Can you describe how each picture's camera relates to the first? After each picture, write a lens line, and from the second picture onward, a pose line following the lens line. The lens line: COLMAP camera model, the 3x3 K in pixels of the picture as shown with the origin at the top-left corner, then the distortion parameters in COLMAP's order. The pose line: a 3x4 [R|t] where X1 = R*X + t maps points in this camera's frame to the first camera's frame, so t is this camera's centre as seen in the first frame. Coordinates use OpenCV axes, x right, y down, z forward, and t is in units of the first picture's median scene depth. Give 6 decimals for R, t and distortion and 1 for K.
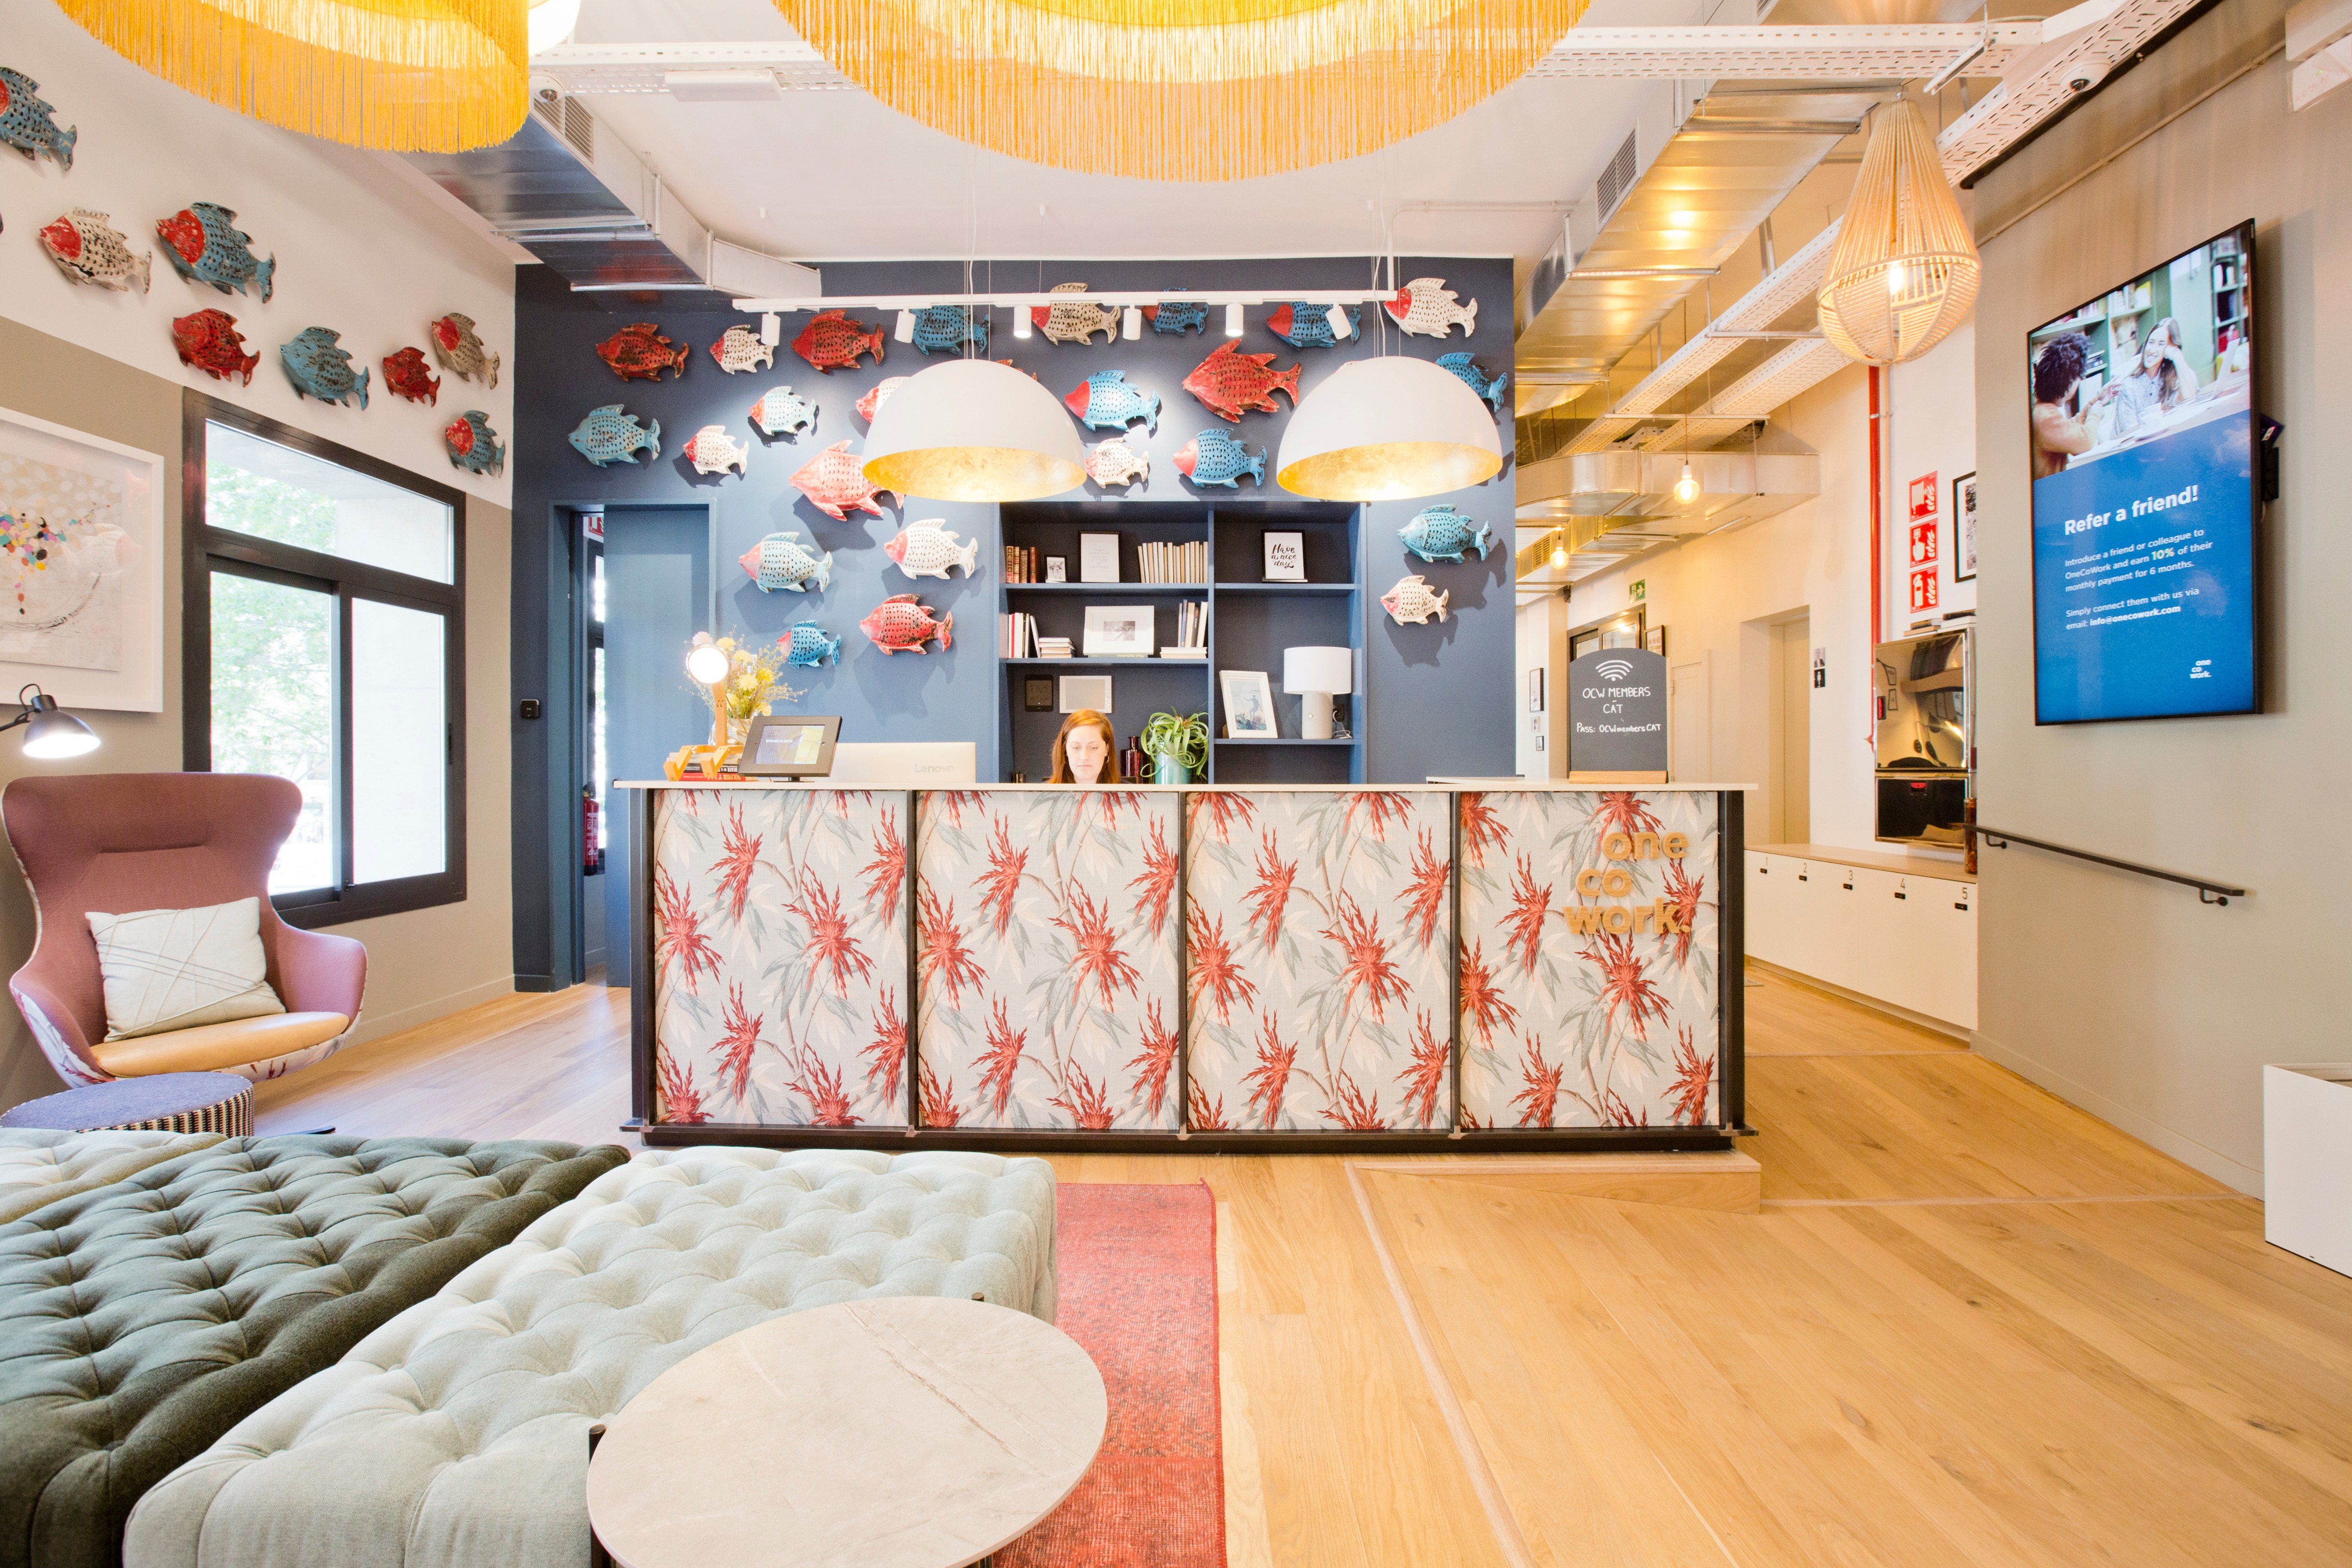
lens RADIAL K [[1108.8, 0, 1072.1], [0, 1108.8, 755.1], [0, 0, 1]] dist [-0.078248, 0.000612]
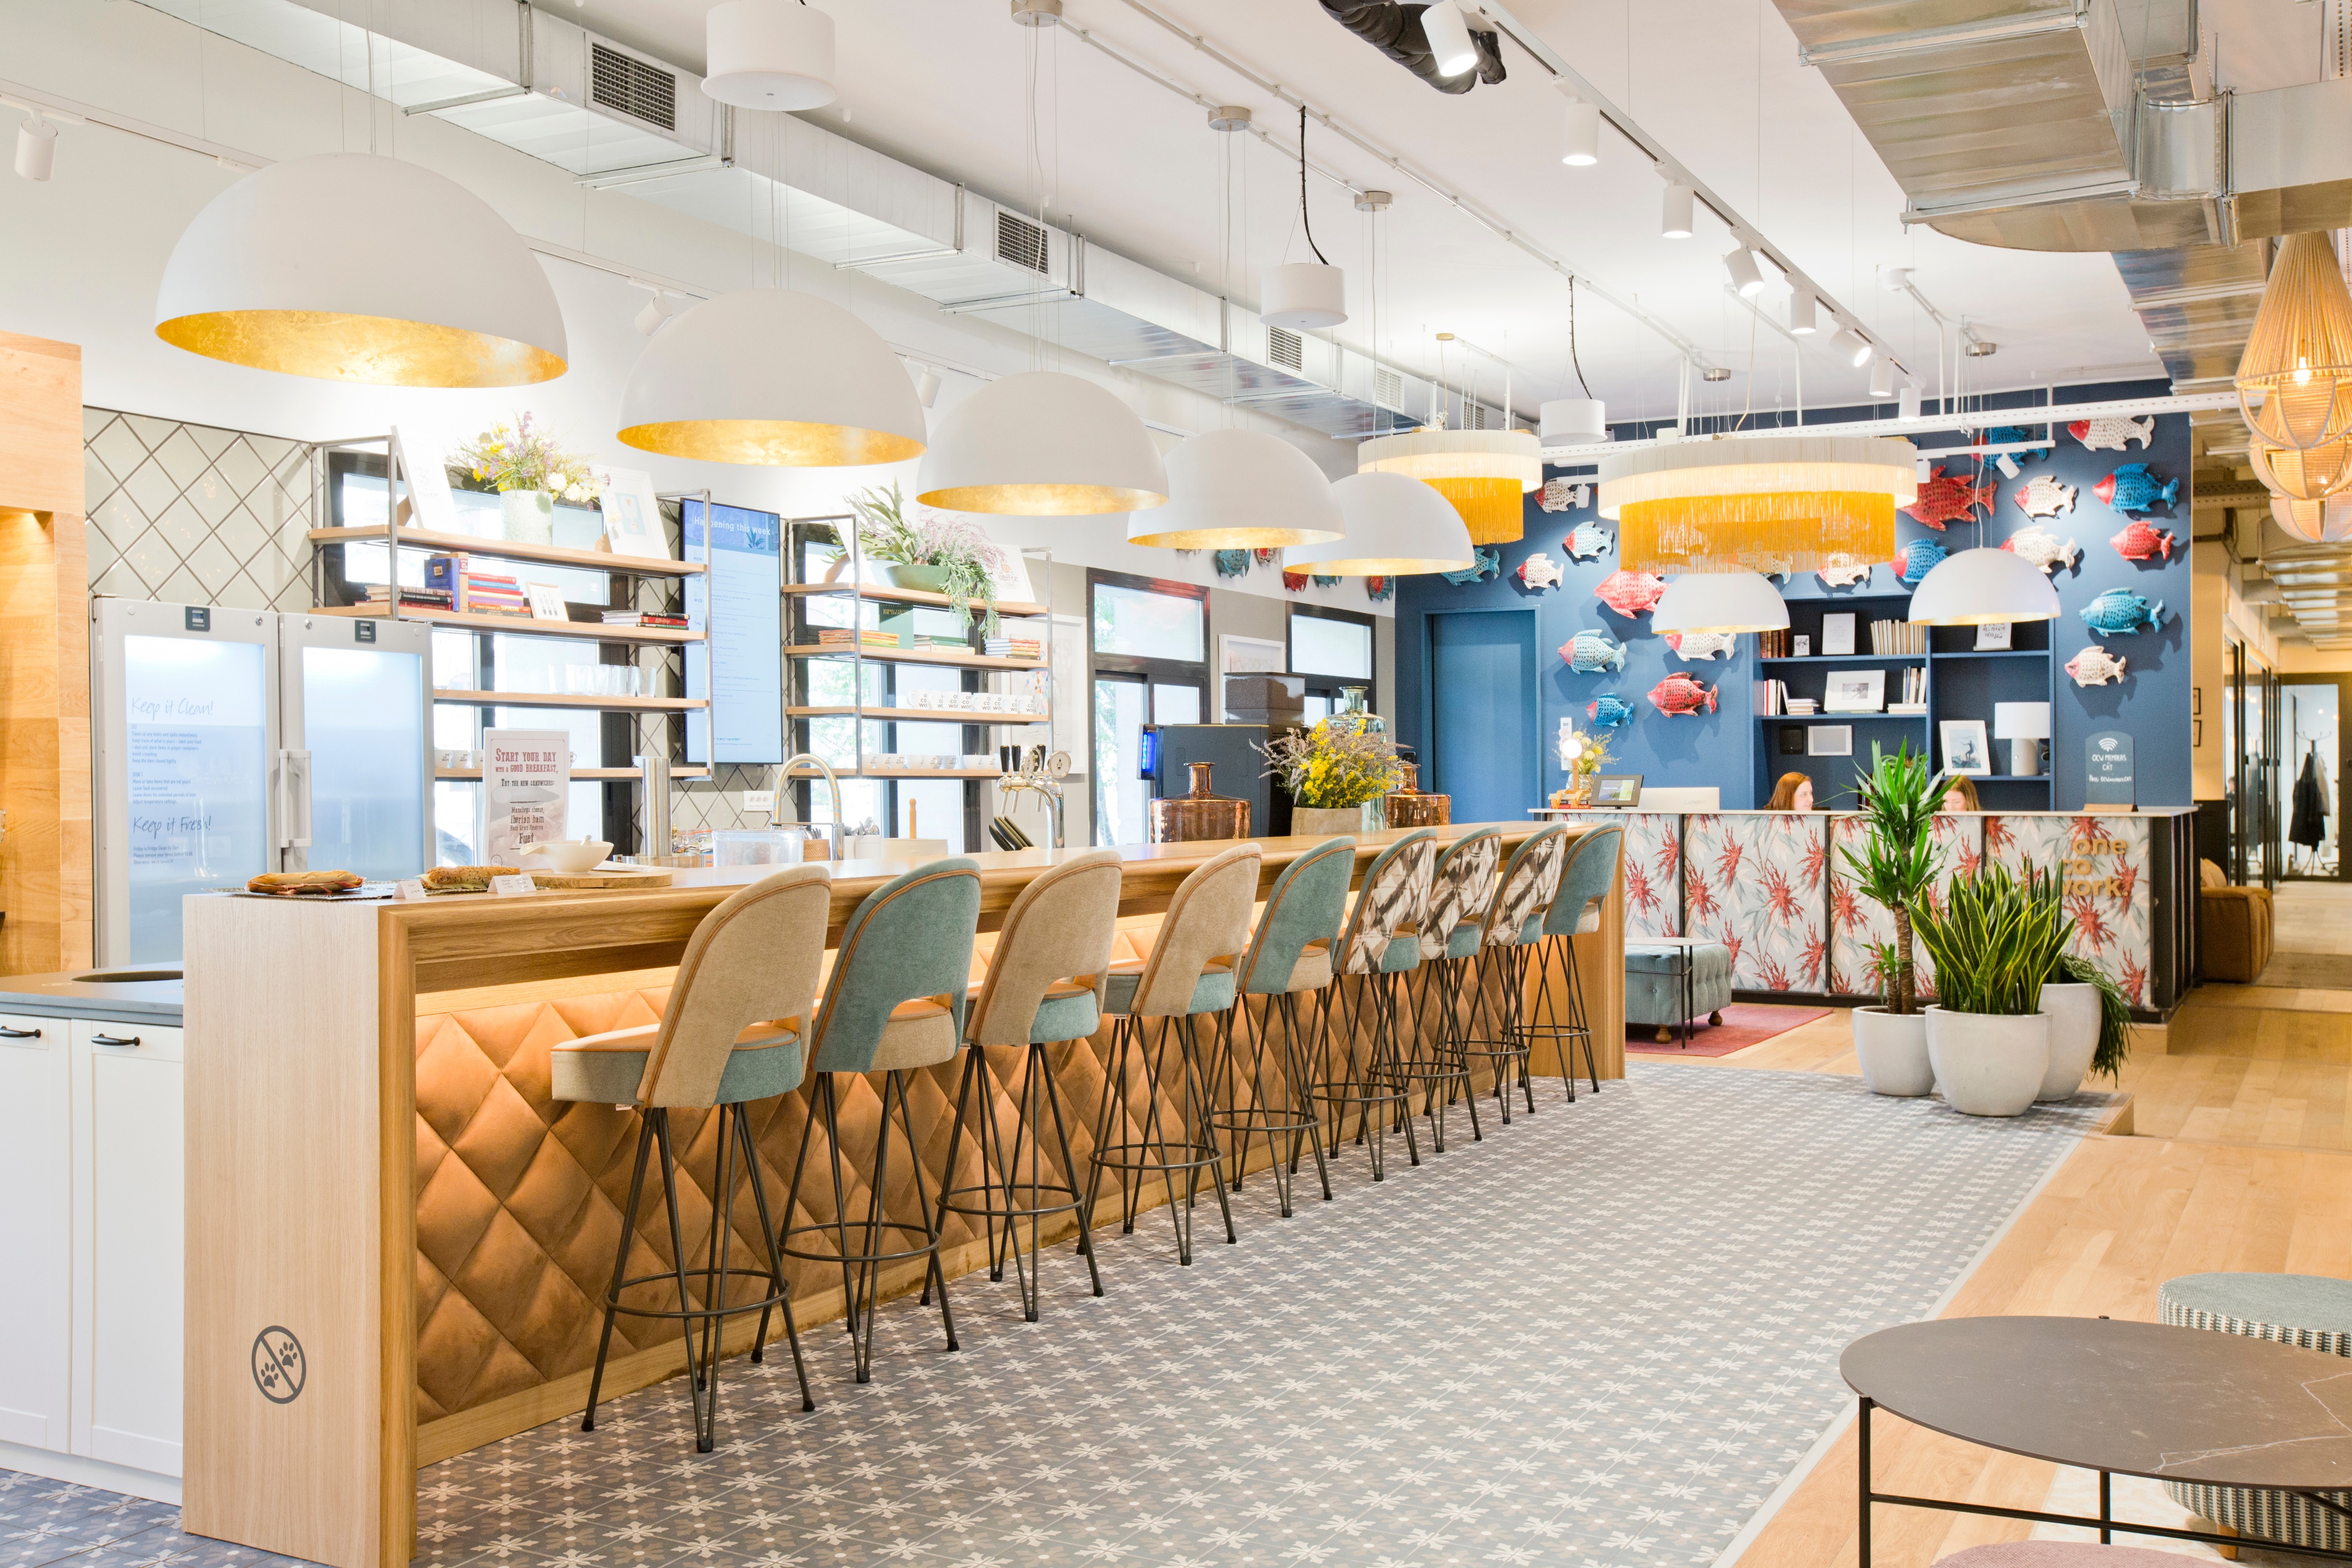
lens RADIAL K [[2299.6, 0, 1059.7], [0, 2299.6, 748.7], [0, 0, 1]] dist [-0.006225, -0.016582]
pose [[0.910896, -0.008522, -0.412547, 0.320423], [0.006809, 0.999961, -0.005621, -0.040910], [0.412579, 0.002312, 0.910919, -1.905502]]
